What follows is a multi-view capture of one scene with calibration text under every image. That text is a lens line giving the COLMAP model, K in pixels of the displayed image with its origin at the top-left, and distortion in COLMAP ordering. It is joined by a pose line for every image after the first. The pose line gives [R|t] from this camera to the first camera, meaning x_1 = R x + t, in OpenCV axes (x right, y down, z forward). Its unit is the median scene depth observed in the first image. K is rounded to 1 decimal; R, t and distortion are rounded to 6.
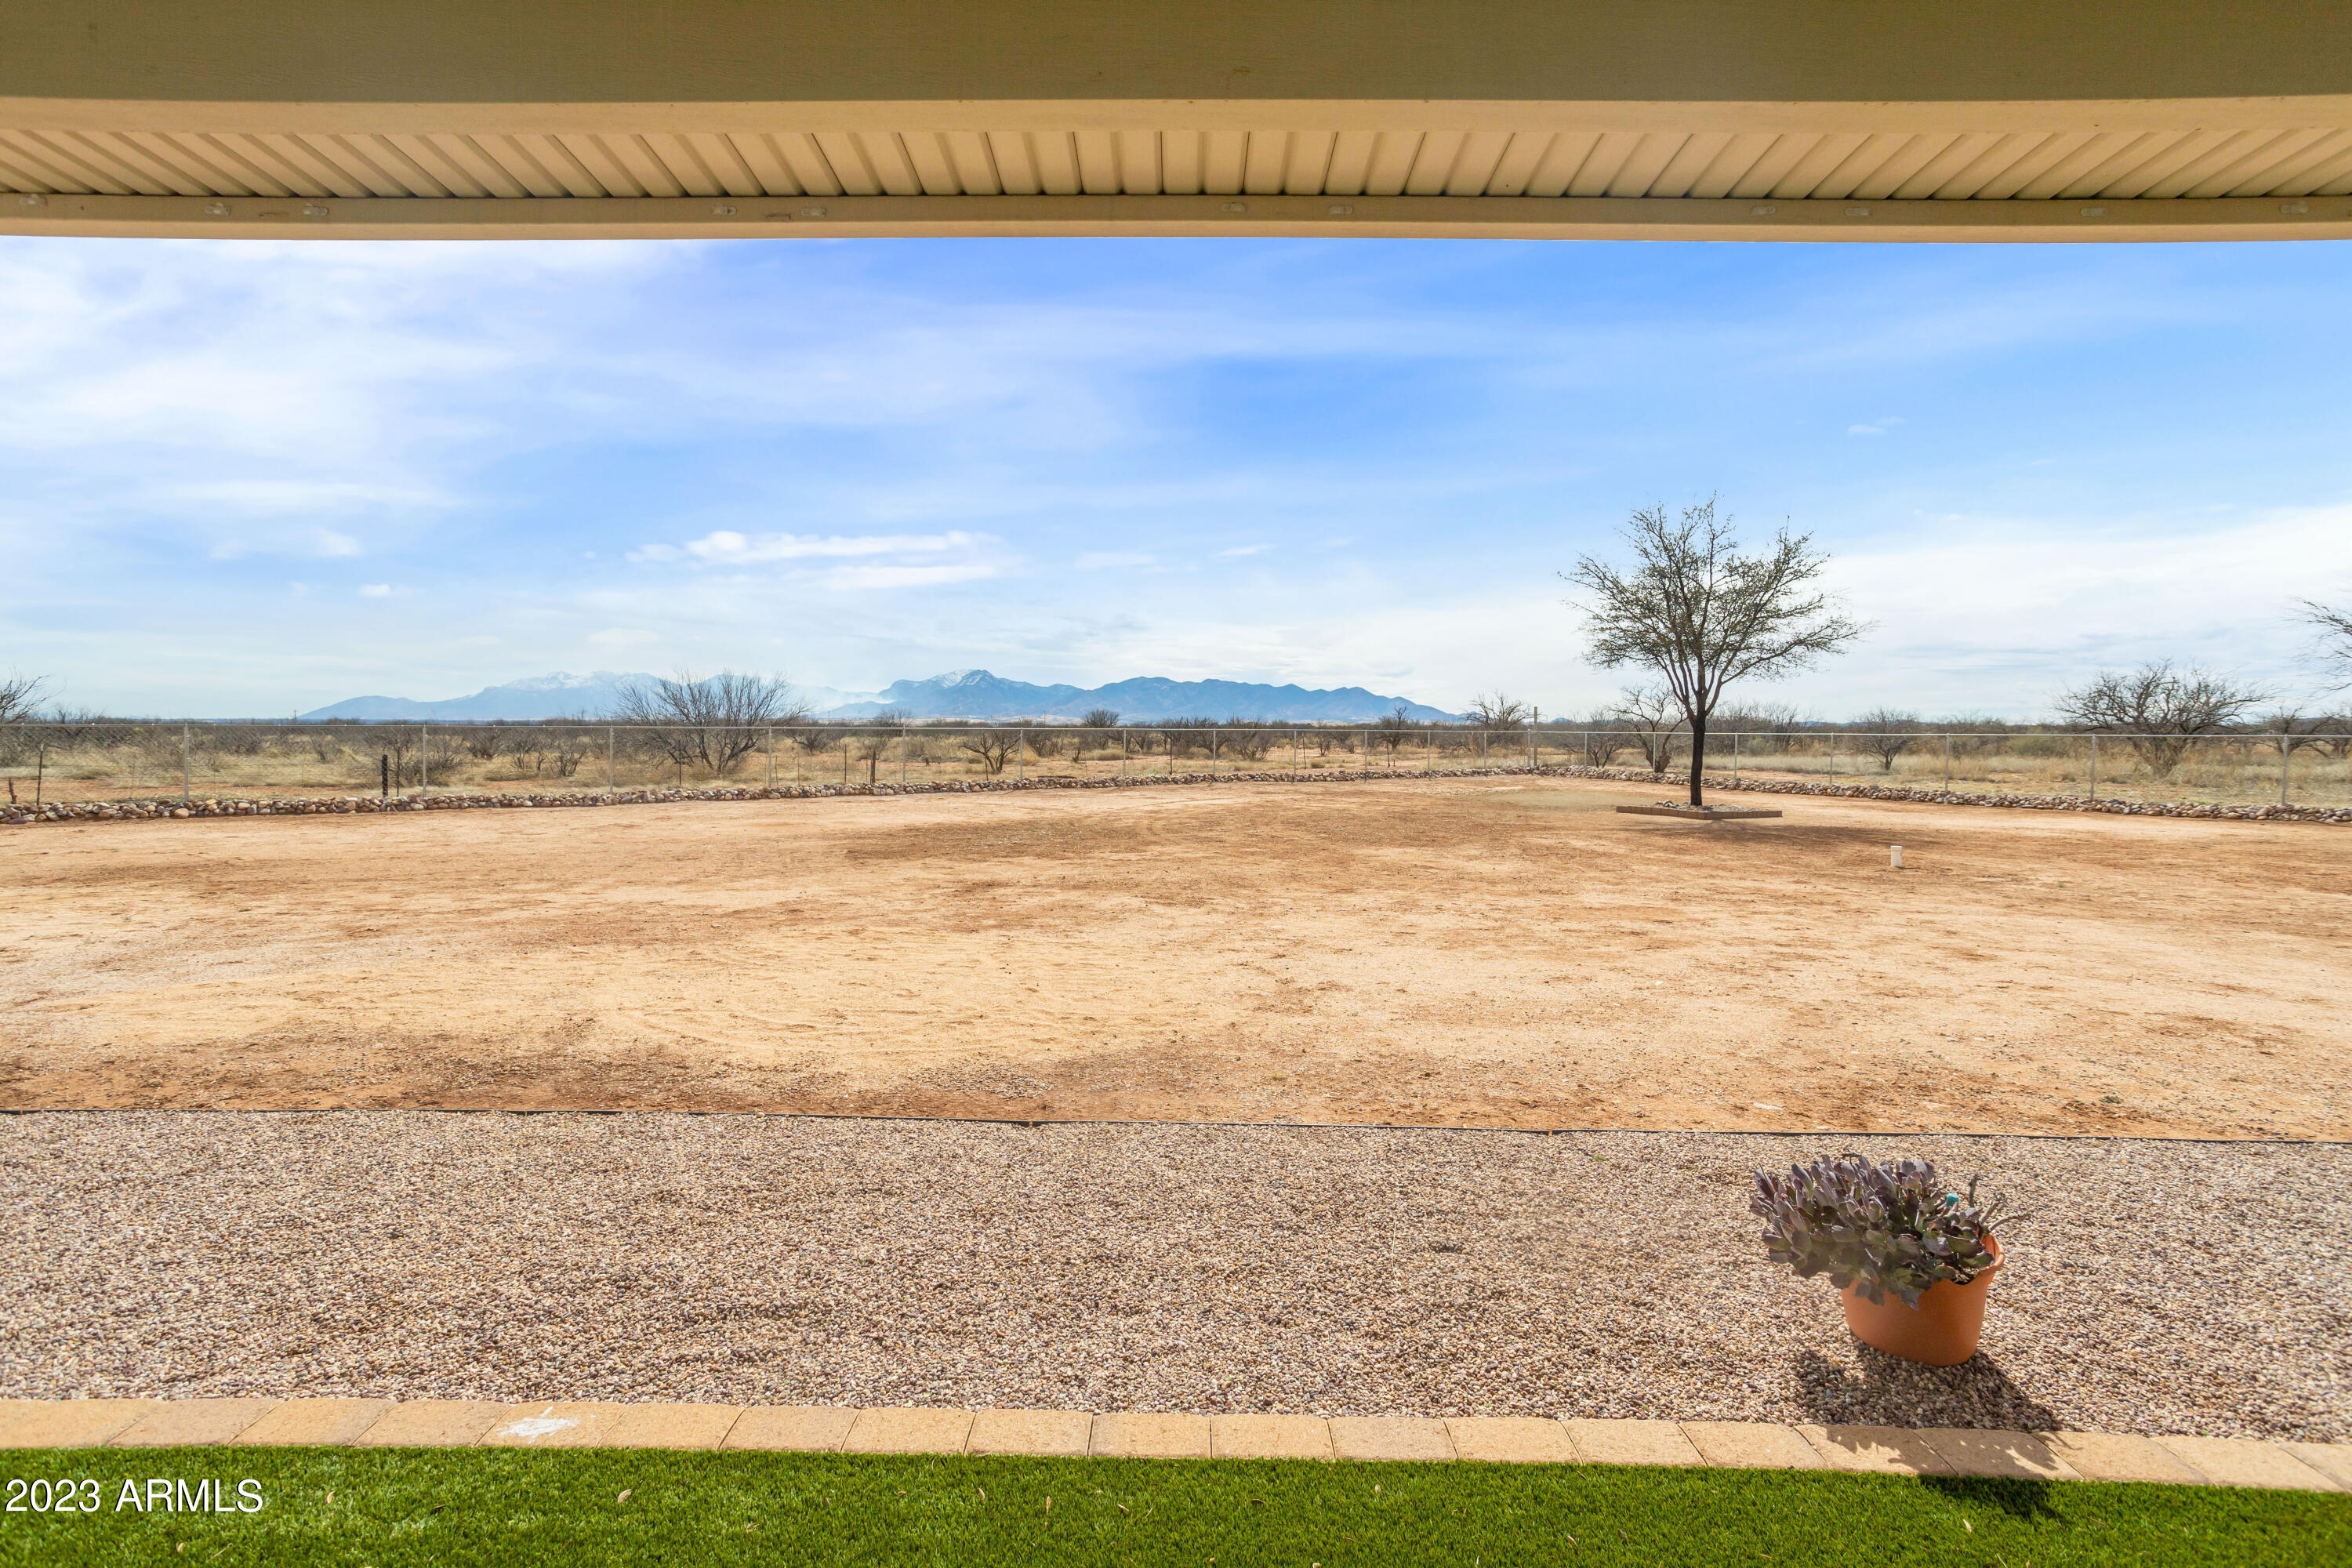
lens RADIAL K [[1121.1, 0, 1171.9], [0, 1121.1, 755.8], [0, 0, 1]] dist [0.001667, 0.000738]
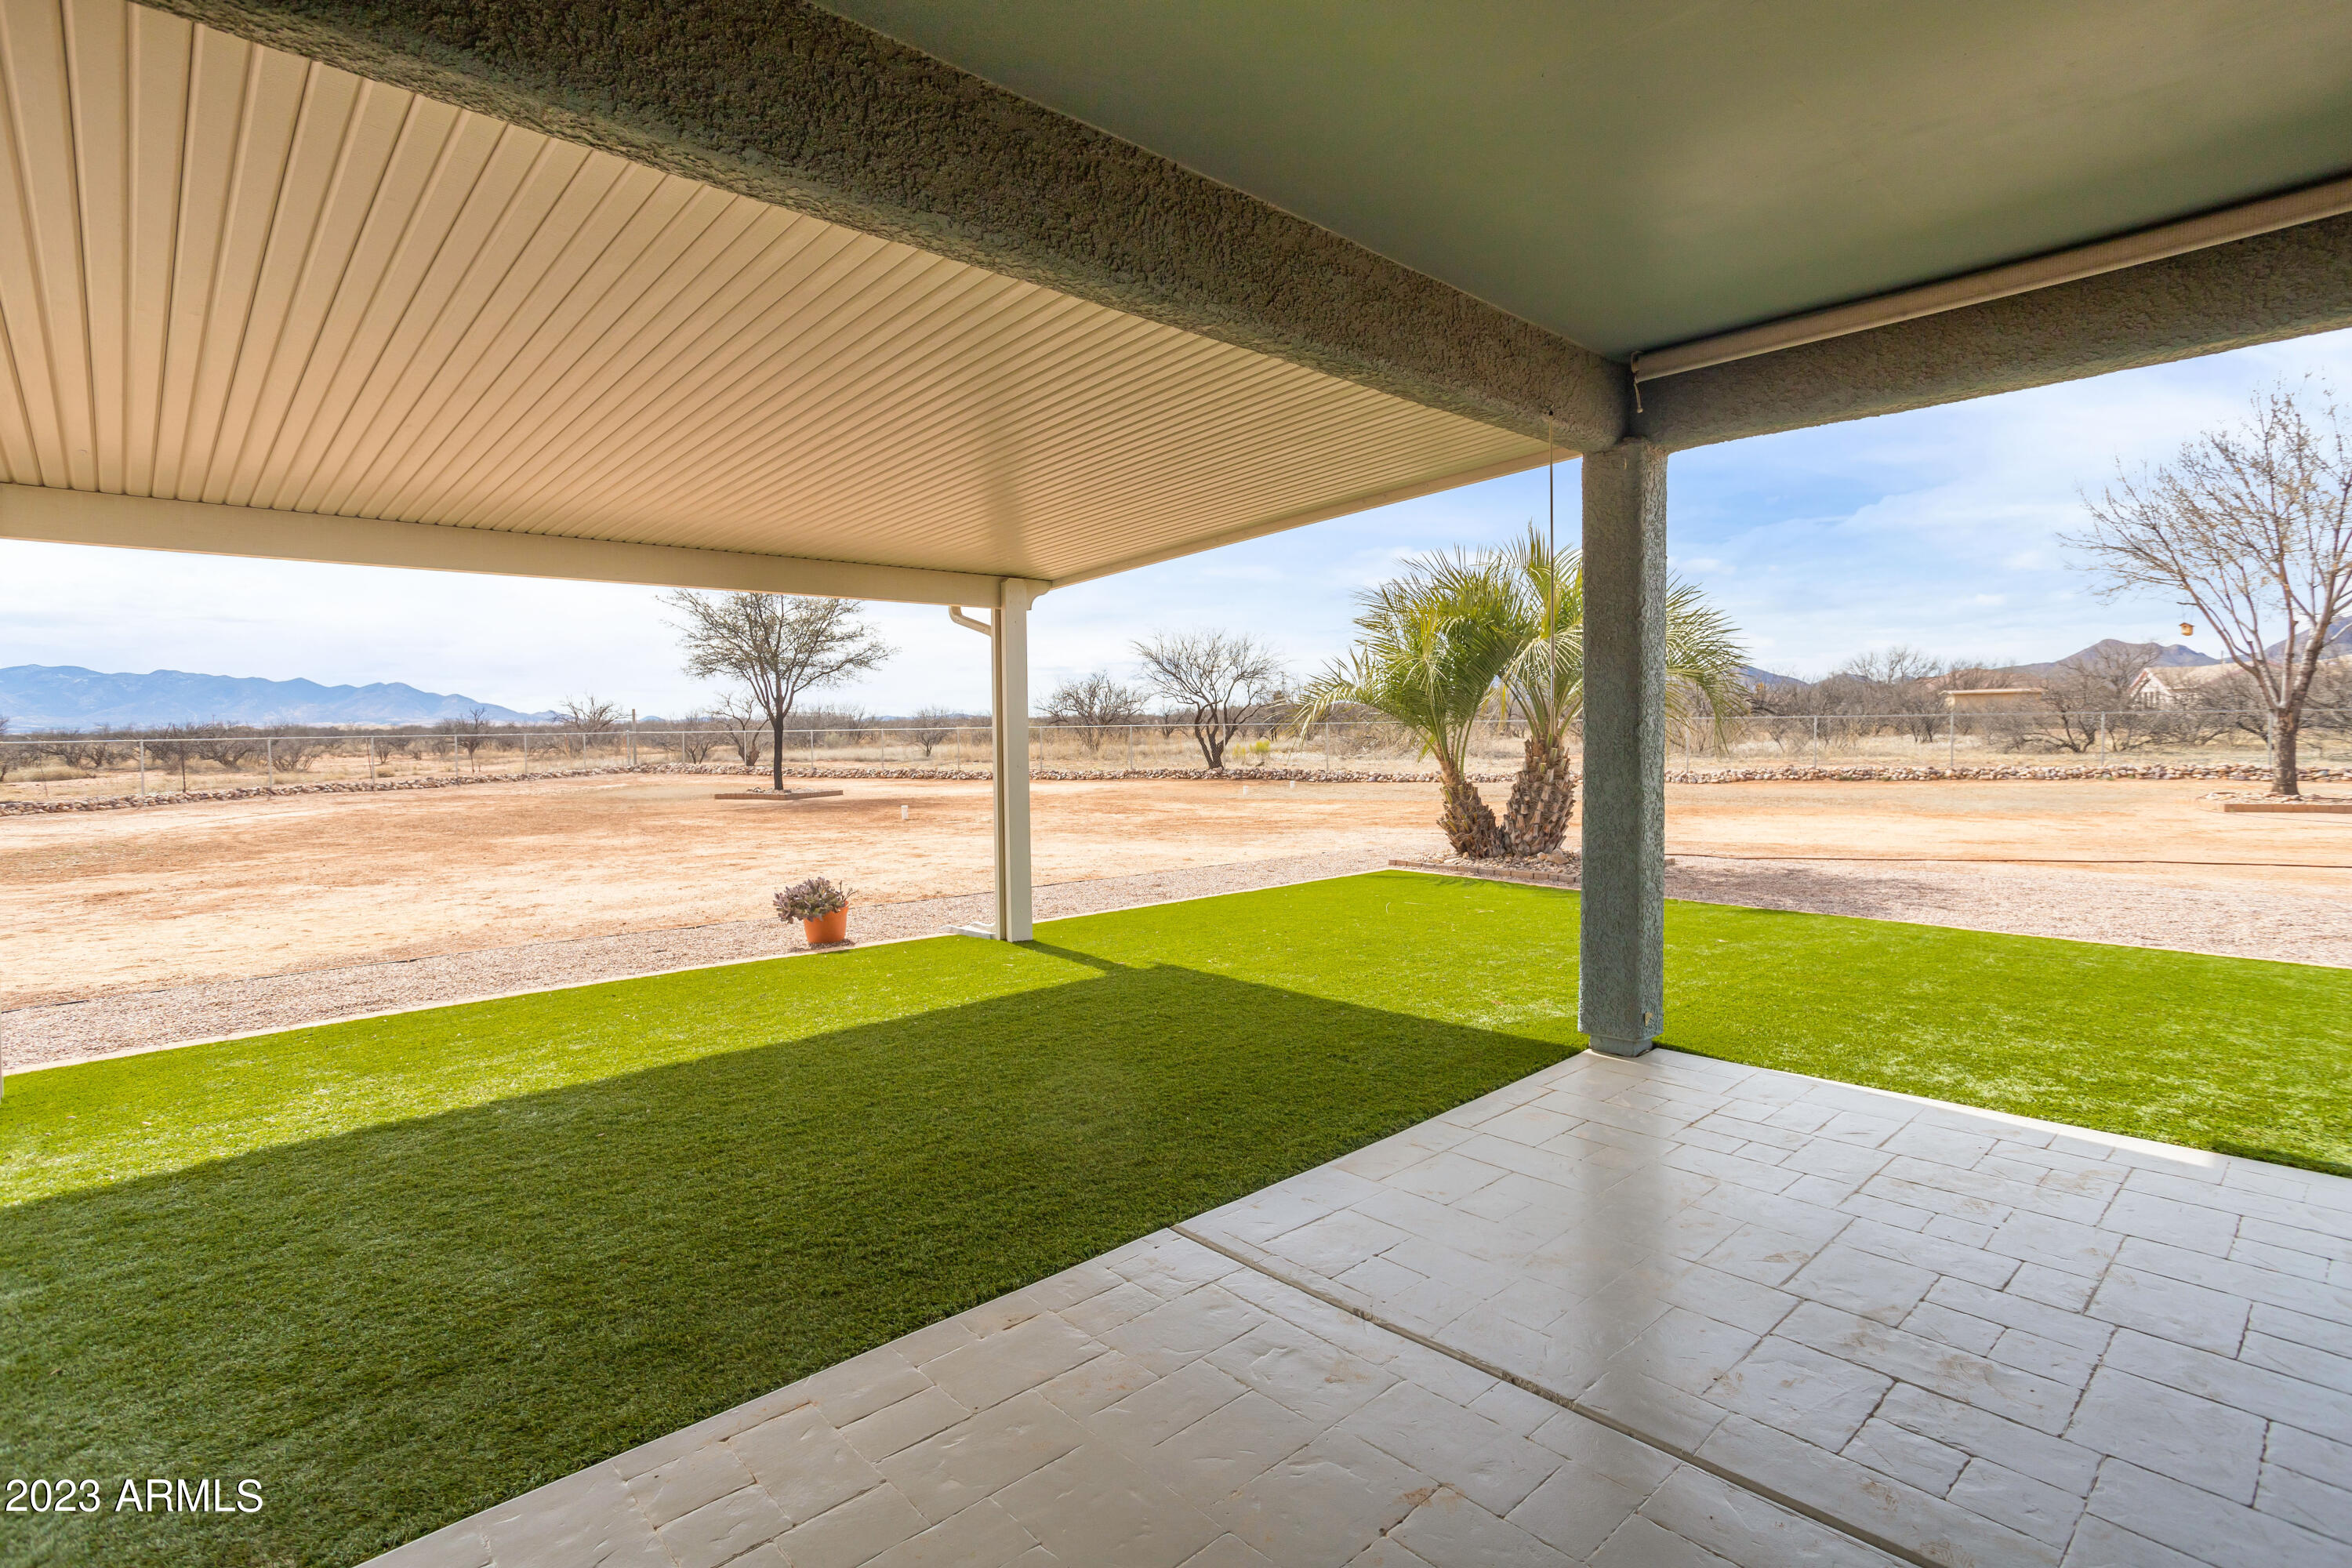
lens RADIAL K [[1121.1, 0, 1171.9], [0, 1121.1, 755.8], [0, 0, 1]] dist [0.001667, 0.000738]
pose [[0.718659, -0.035936, 0.694434, -0.063222], [0.034226, 0.999281, 0.016291, 0.001011], [-0.694520, 0.012060, 0.719372, -0.153608]]
